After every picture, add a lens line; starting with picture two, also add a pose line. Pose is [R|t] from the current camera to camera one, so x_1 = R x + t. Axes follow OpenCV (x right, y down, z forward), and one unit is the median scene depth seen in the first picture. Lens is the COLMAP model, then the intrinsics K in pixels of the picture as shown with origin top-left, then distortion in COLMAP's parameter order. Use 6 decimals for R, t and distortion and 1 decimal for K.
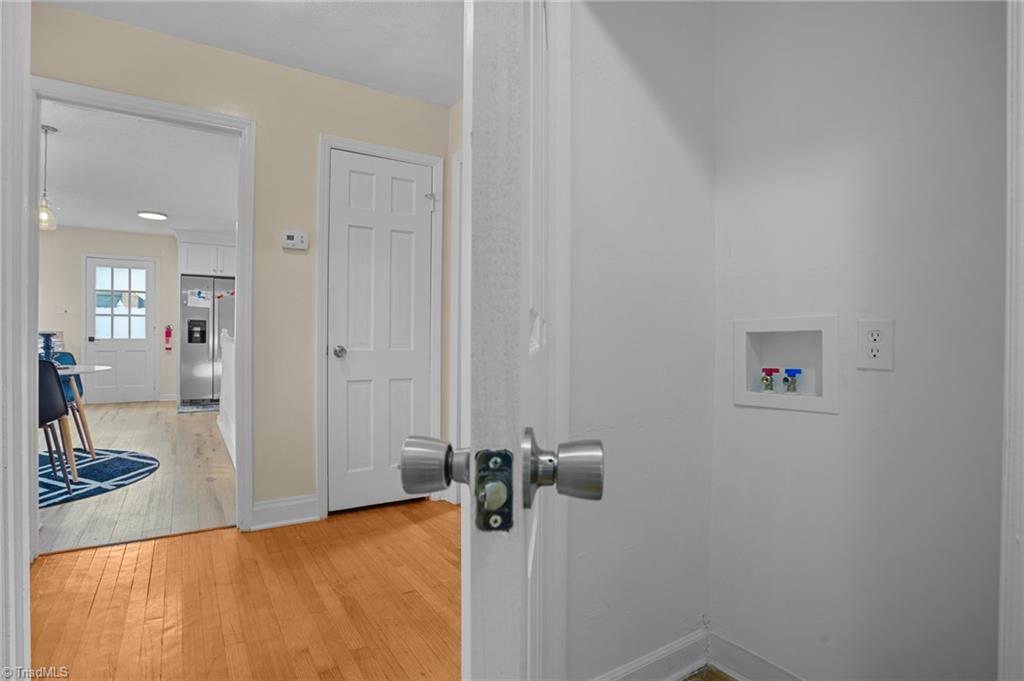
lens RADIAL K [[538.5, 0, 518.6], [0, 538.5, 345.7], [0, 0, 1]] dist [-0.060676, 0.010222]
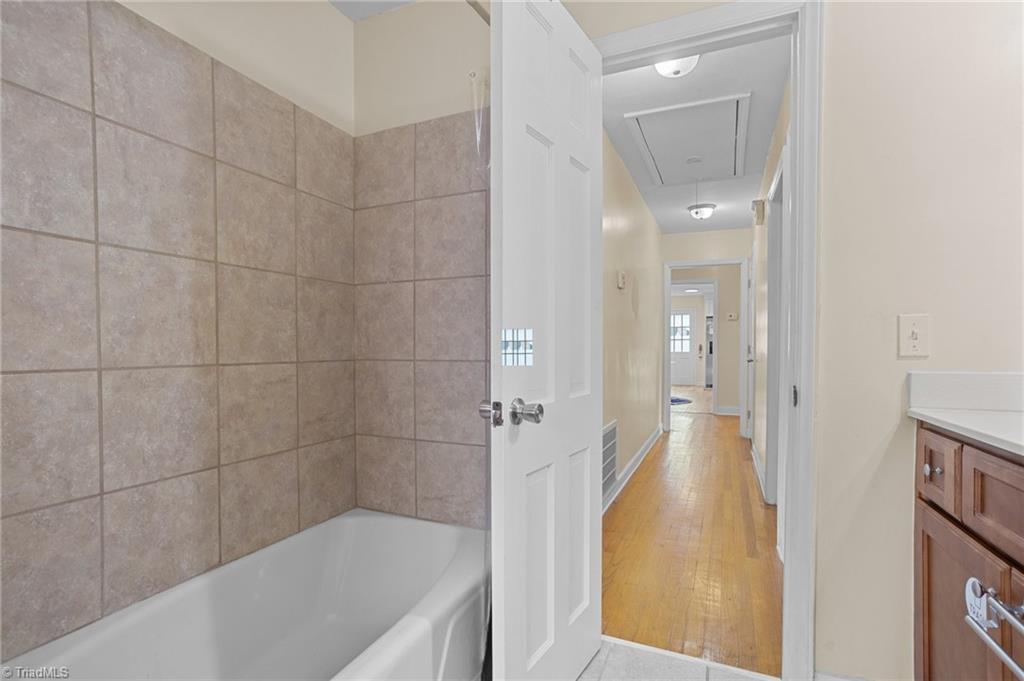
lens RADIAL K [[502.4, 0, 512.4], [0, 502.4, 344.2], [0, 0, 1]] dist [-0.059130, 0.021393]
pose [[0.571518, -0.003968, -0.820580, 0.424706], [-0.003691, 0.999966, -0.007406, -0.025441], [0.820581, 0.007261, 0.571484, -0.589303]]
